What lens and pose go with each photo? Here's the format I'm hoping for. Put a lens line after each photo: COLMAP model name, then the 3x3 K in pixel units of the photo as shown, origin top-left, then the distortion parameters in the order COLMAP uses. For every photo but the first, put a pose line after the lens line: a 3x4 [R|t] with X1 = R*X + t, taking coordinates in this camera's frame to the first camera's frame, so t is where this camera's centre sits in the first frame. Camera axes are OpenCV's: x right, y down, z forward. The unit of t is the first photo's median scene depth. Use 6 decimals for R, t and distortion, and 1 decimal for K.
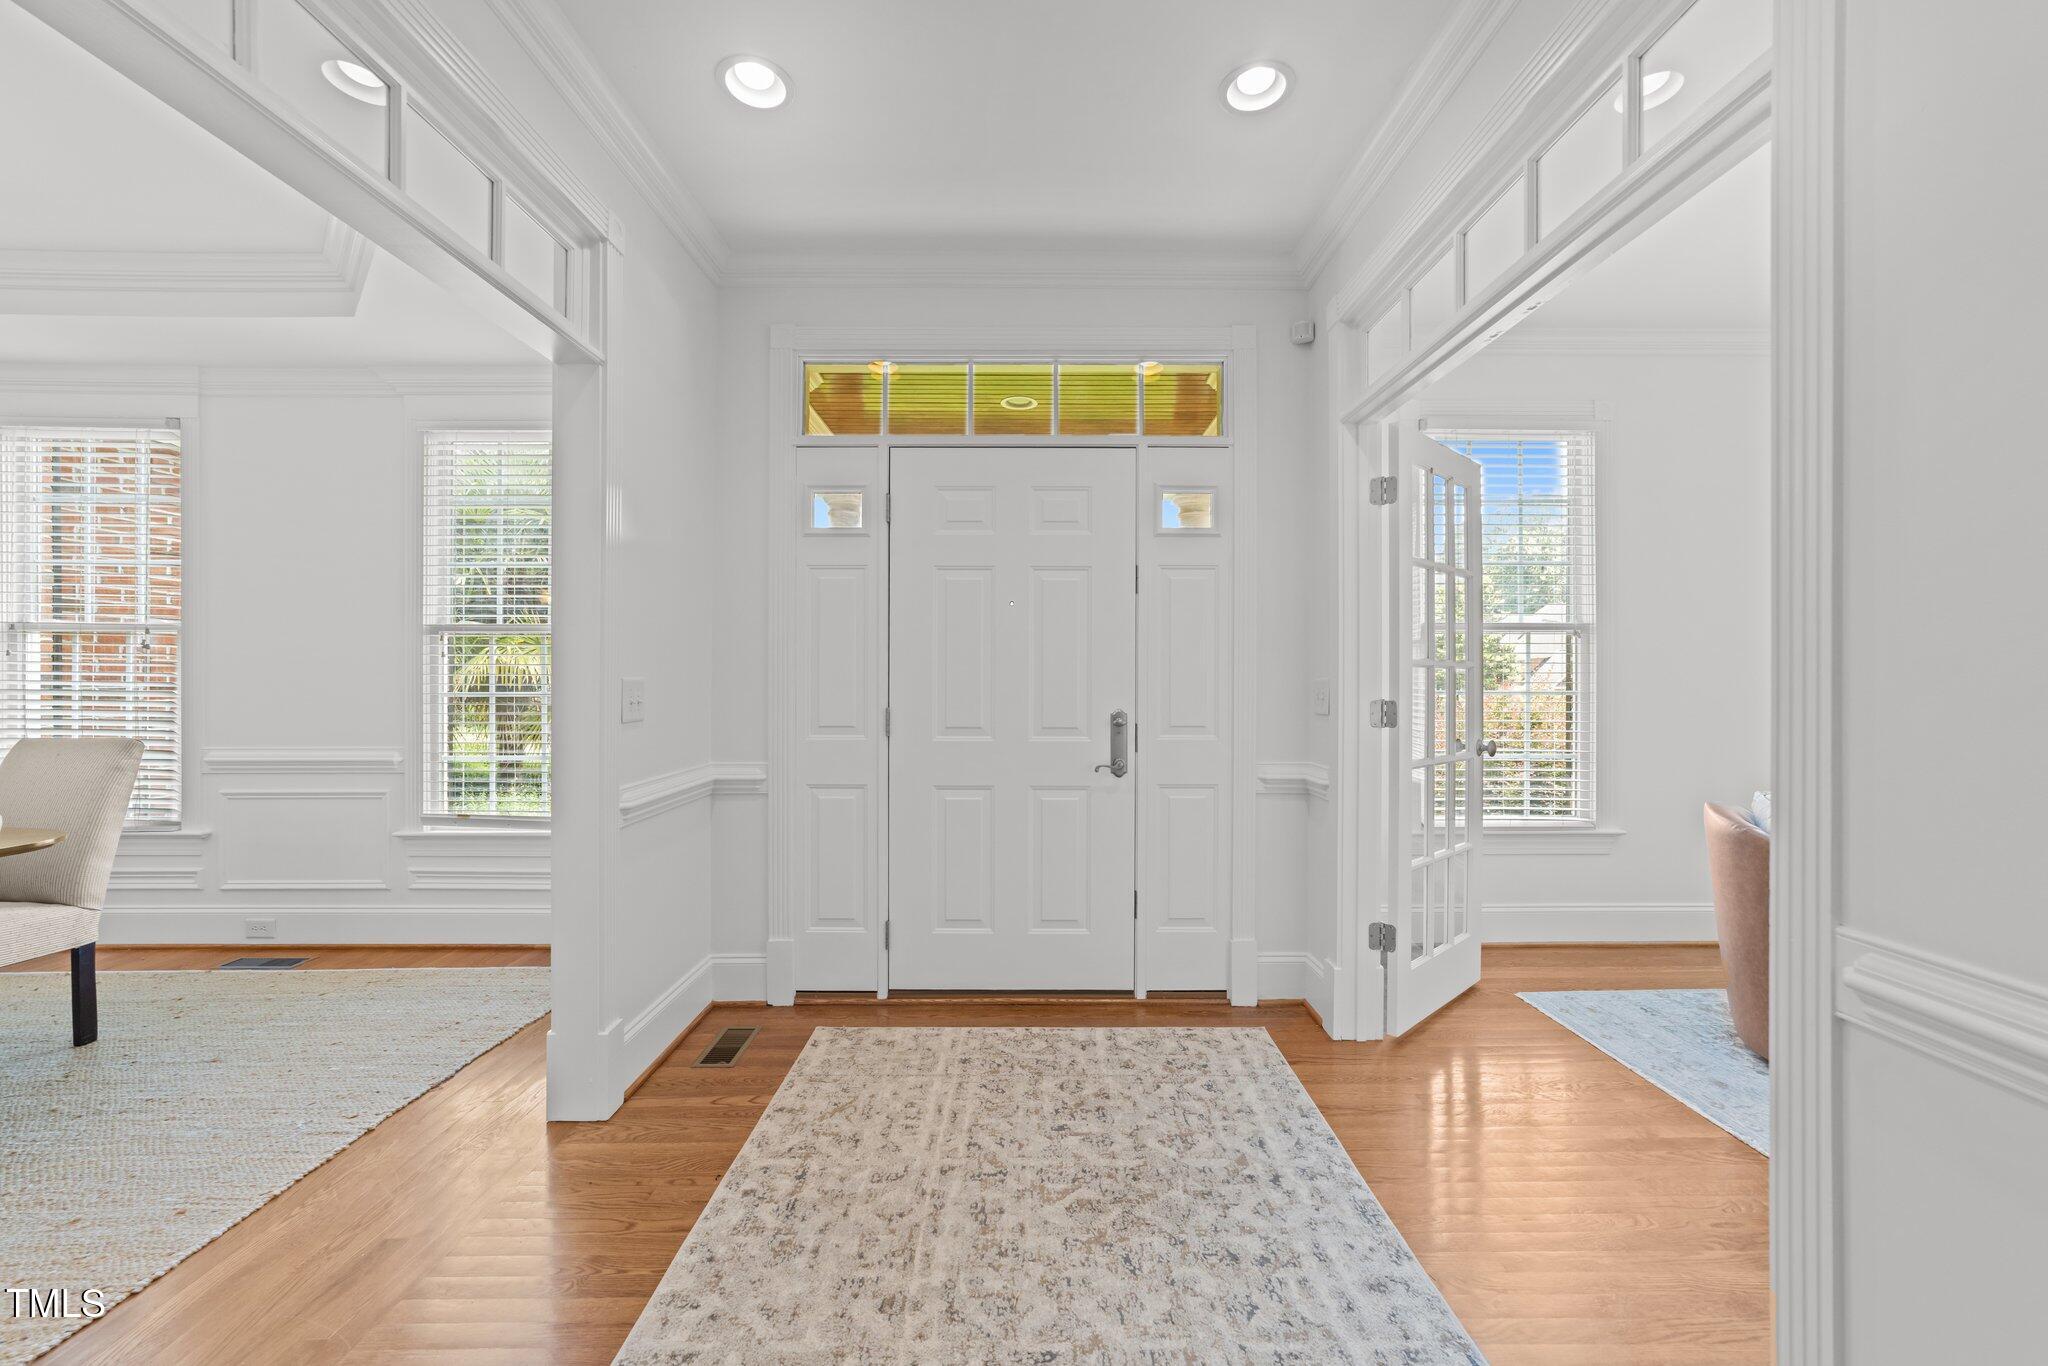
lens RADIAL K [[784.8, 0, 1024.0], [0, 784.8, 683.0], [0, 0, 1]] dist [-0.001366, 0.003287]
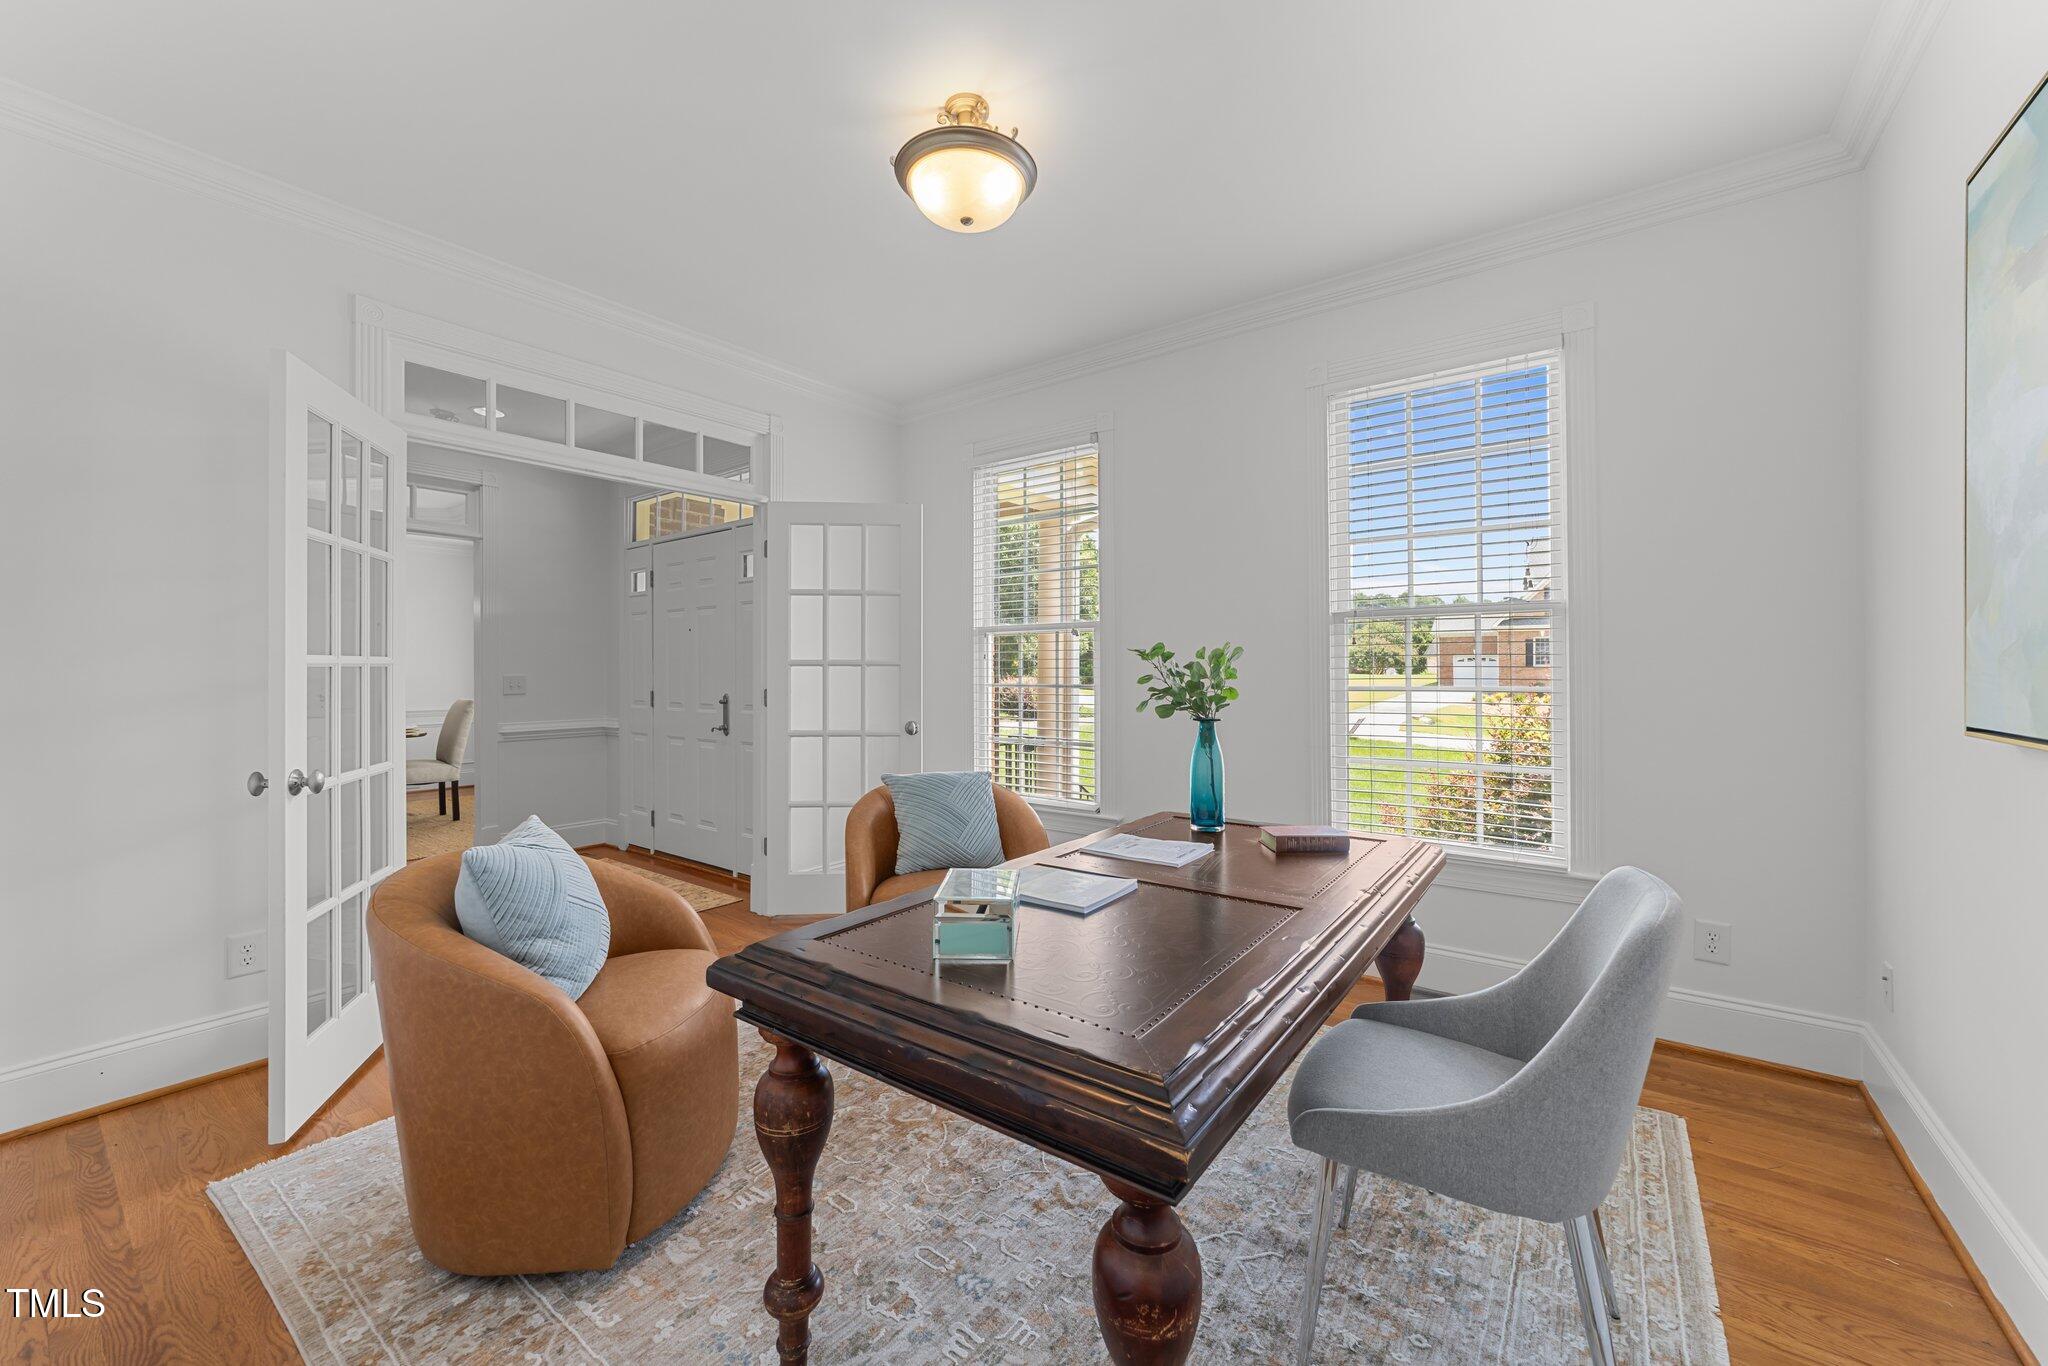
lens RADIAL K [[783.6, 0, 1030.2], [0, 783.6, 674.2], [0, 0, 1]] dist [-0.001610, -0.000012]
pose [[0.806380, 0.003503, -0.591387, 1.542936], [-0.002478, 0.999994, 0.002545, -0.009370], [0.591392, -0.000587, 0.806384, 0.082362]]
